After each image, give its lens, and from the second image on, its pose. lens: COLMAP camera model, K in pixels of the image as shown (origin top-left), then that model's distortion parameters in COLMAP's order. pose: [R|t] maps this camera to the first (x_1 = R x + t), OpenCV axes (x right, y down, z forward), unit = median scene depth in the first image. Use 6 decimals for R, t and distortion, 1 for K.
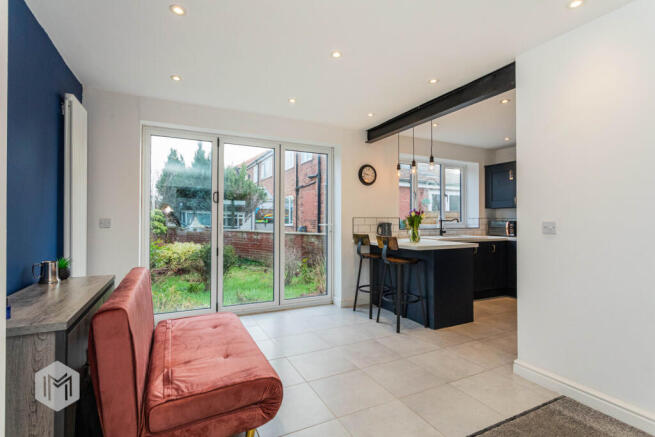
lens RADIAL K [[309.5, 0, 324.9], [0, 309.5, 216.7], [0, 0, 1]] dist [-0.003009, 0.000001]
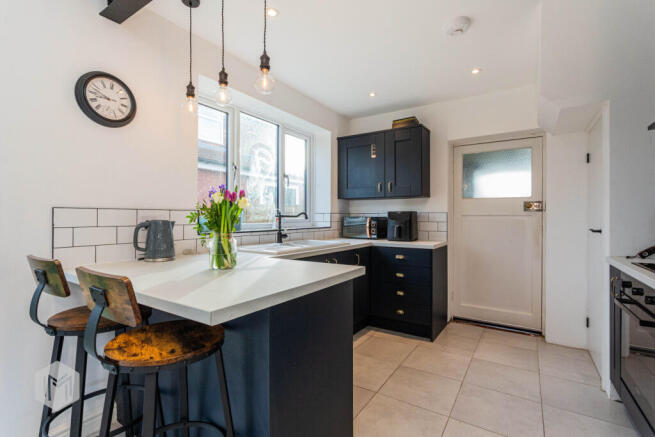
lens RADIAL K [[309.5, 0, 324.9], [0, 309.5, 216.7], [0, 0, 1]] dist [-0.003009, 0.000001]
pose [[0.863098, 0.001641, 0.505034, 0.159150], [-0.005683, 0.999963, 0.006463, 0.009405], [-0.505005, -0.008448, 0.863075, 0.463809]]
